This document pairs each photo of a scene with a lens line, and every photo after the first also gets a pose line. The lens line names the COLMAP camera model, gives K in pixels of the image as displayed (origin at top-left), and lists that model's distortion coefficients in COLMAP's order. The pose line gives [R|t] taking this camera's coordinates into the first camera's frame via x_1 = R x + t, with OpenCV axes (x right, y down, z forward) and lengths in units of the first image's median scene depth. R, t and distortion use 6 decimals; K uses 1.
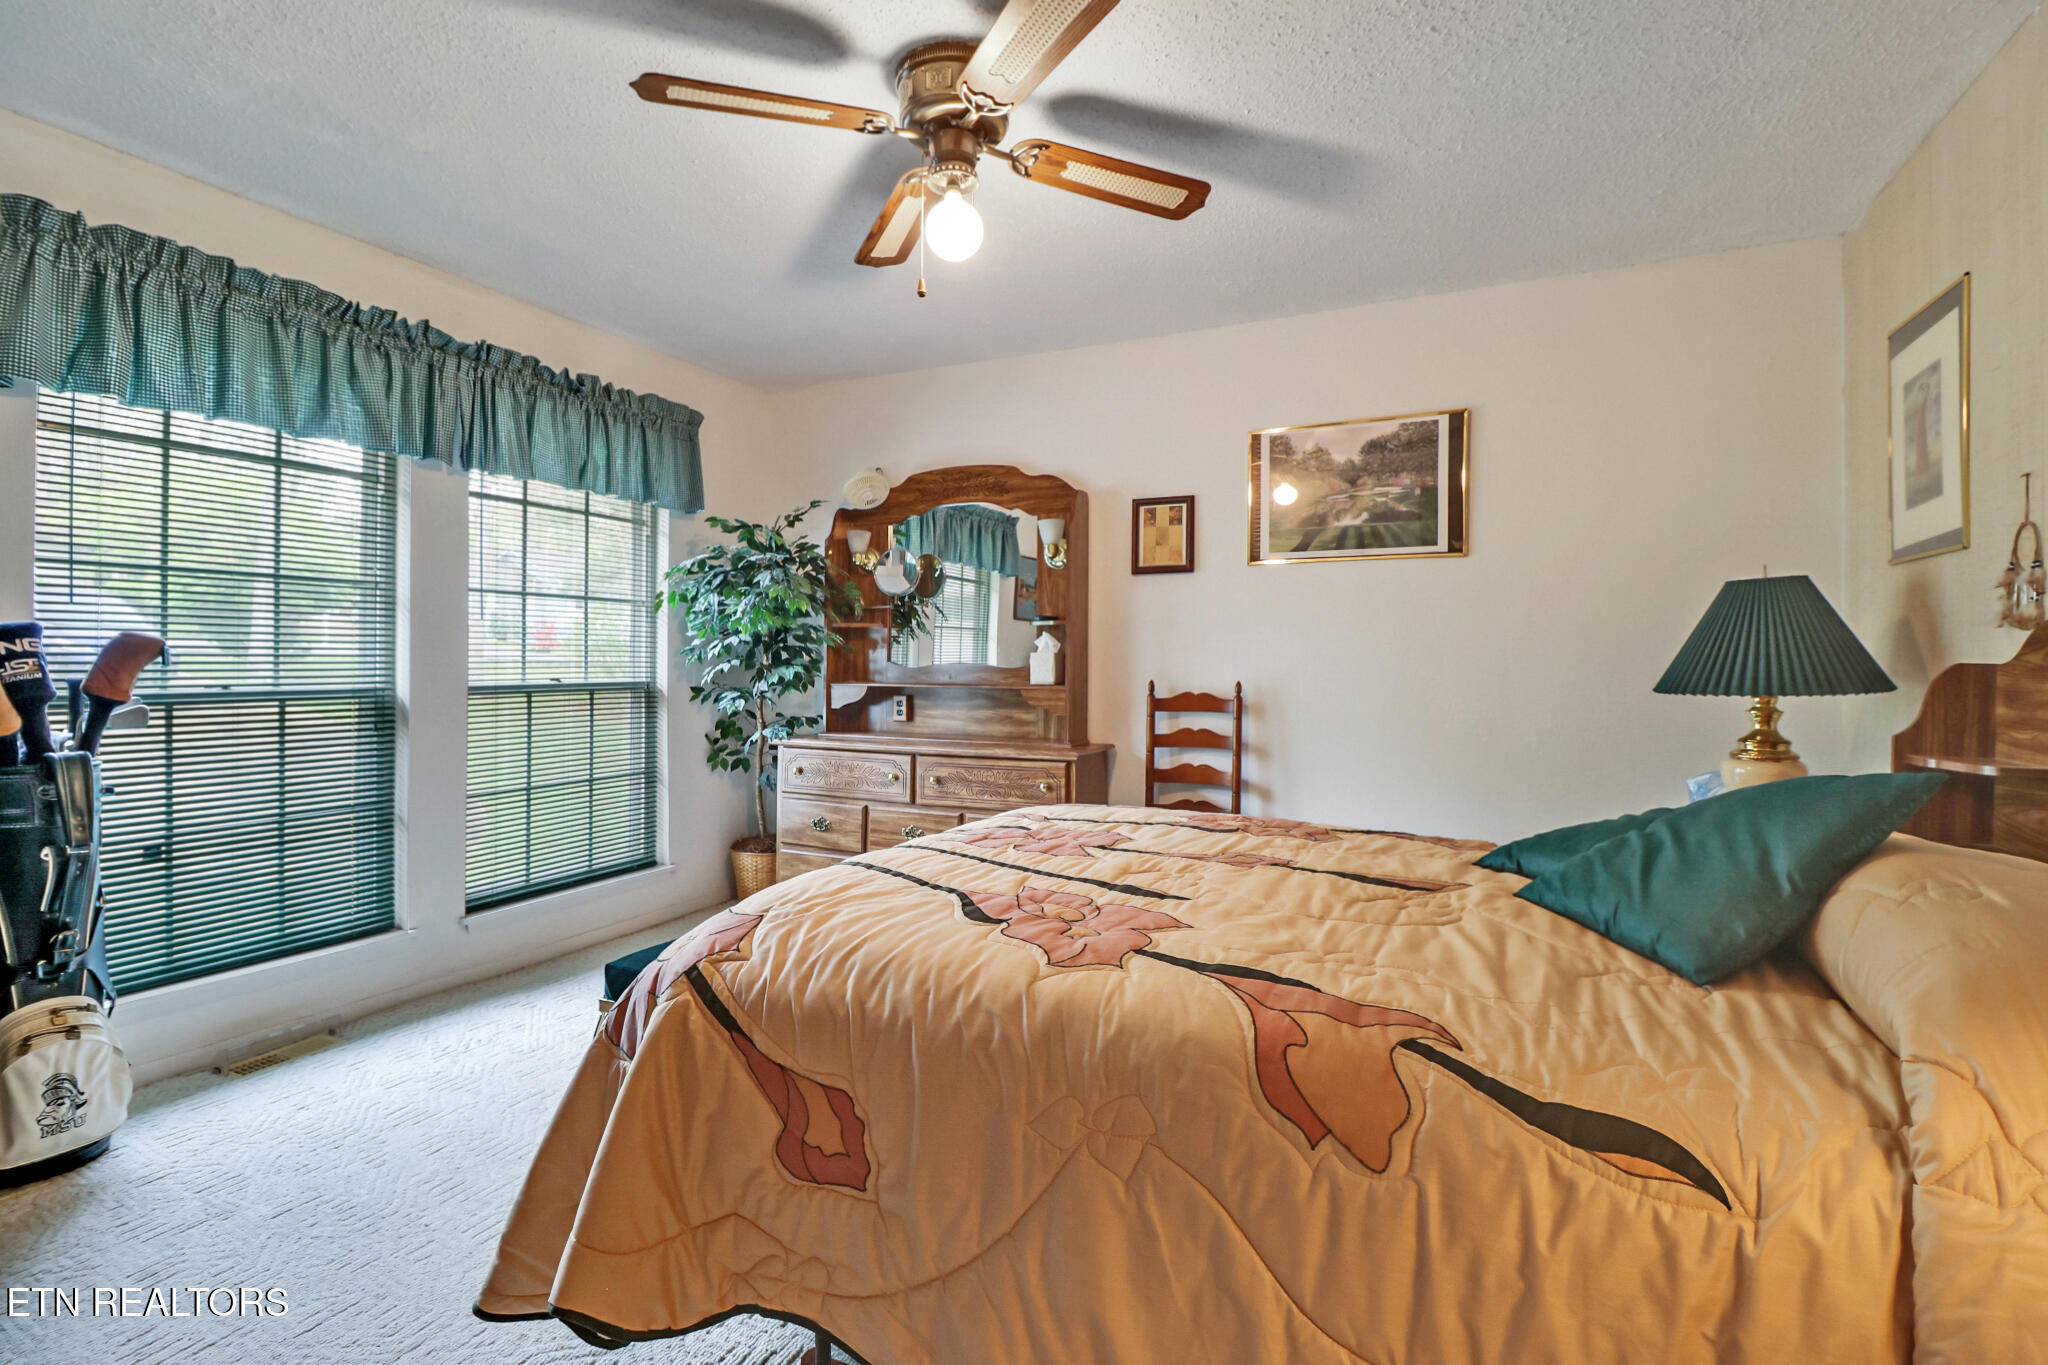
lens RADIAL K [[964.8, 0, 1026.3], [0, 964.8, 645.9], [0, 0, 1]] dist [0.000737, 0.000451]
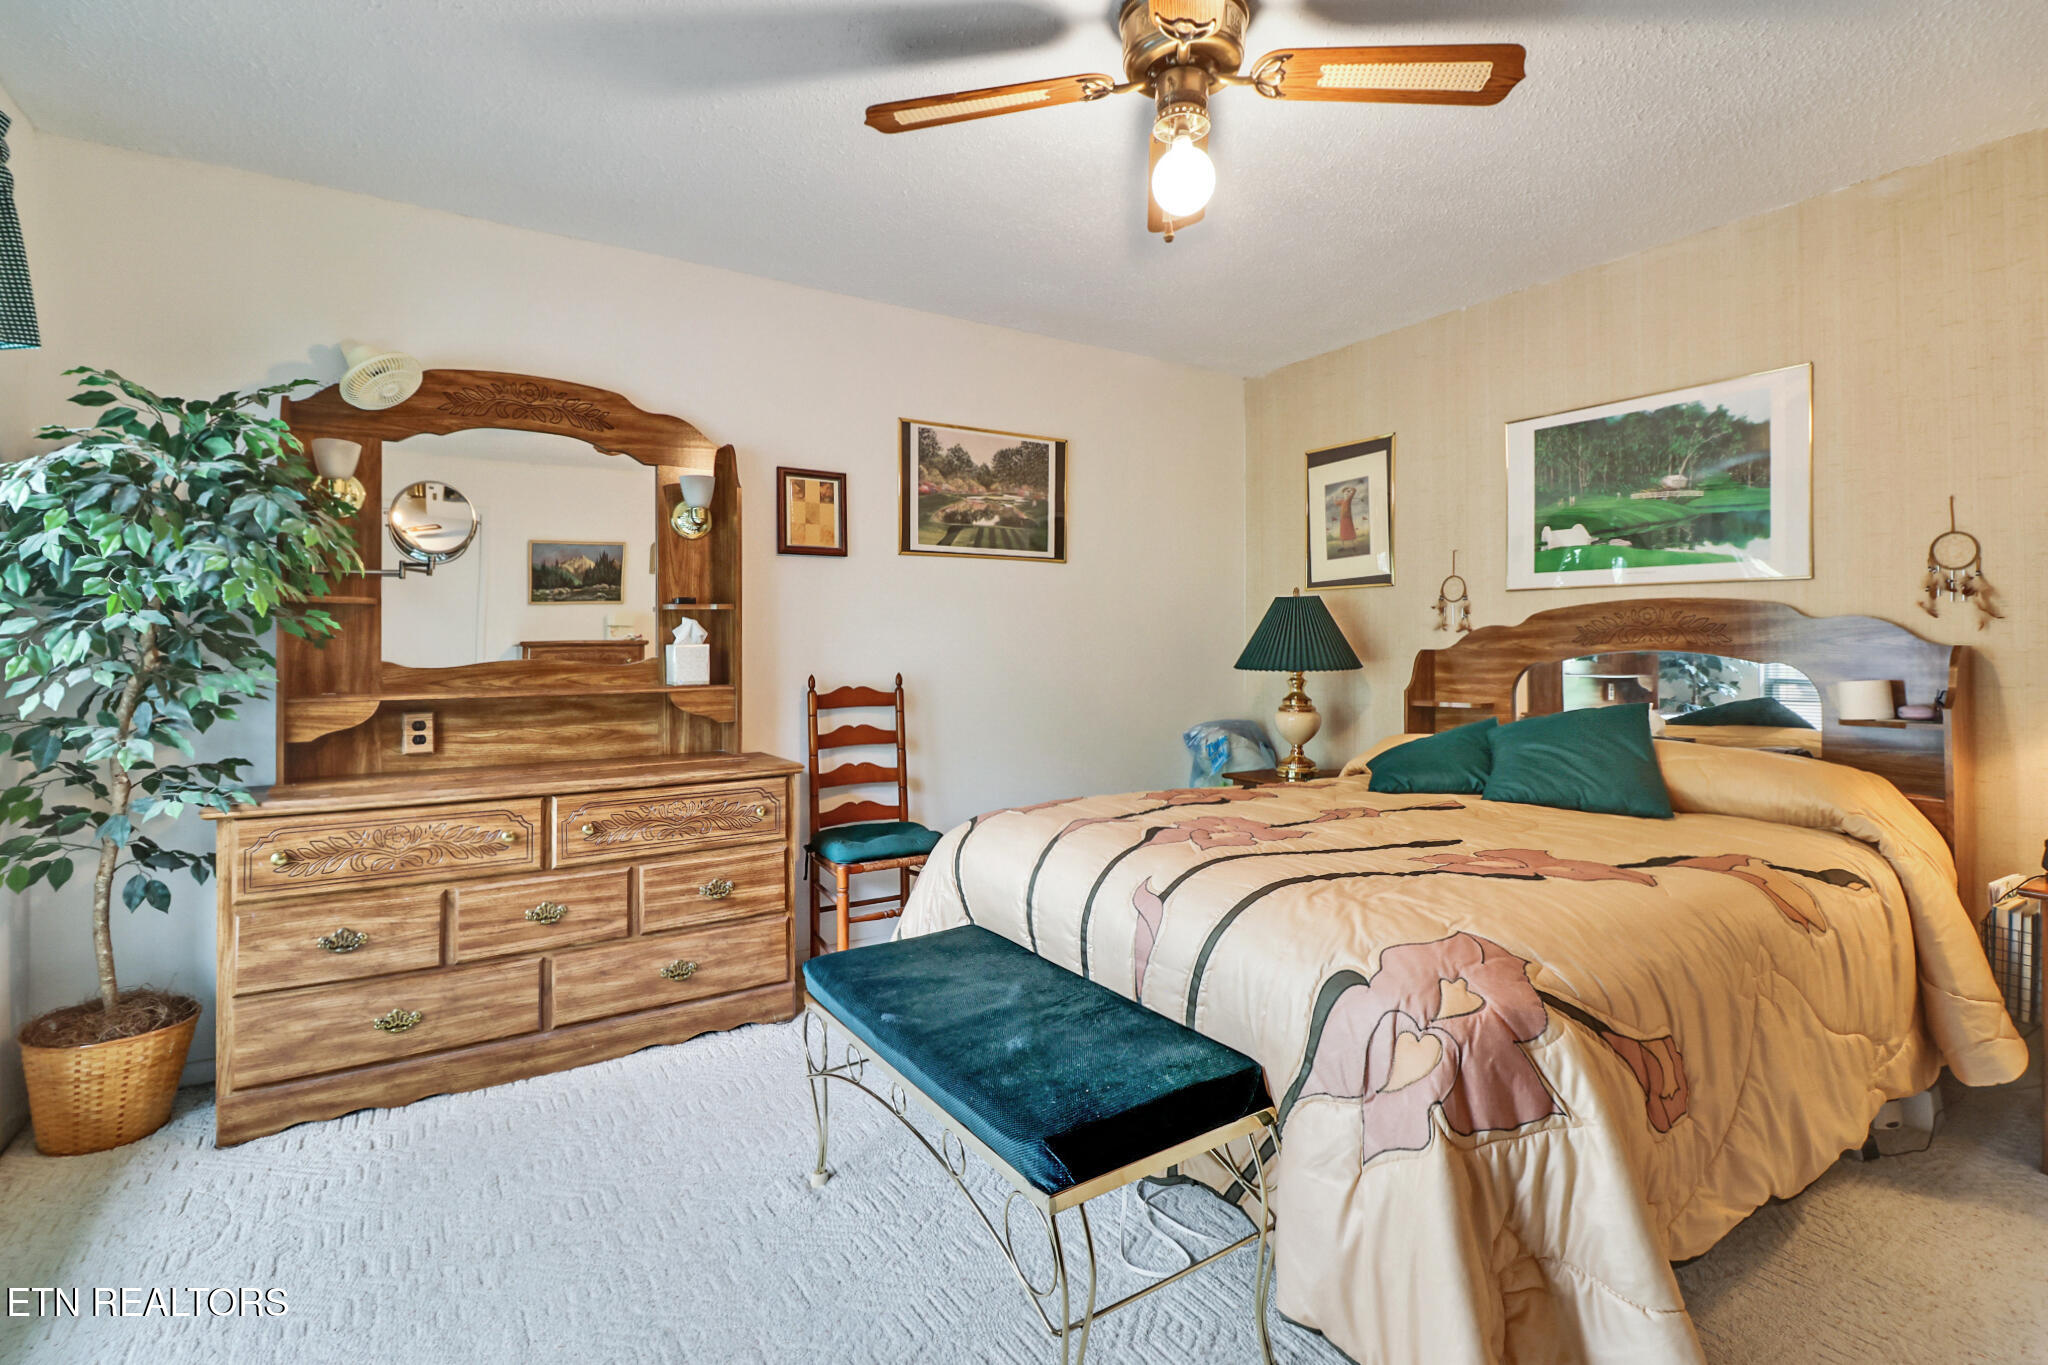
lens RADIAL K [[964.8, 0, 1026.3], [0, 964.8, 645.9], [0, 0, 1]] dist [0.000737, 0.000451]
pose [[0.515660, -0.007174, 0.856763, -0.534929], [-0.006758, 0.999900, 0.012440, -0.003611], [-0.856767, -0.012205, 0.515560, 0.375754]]
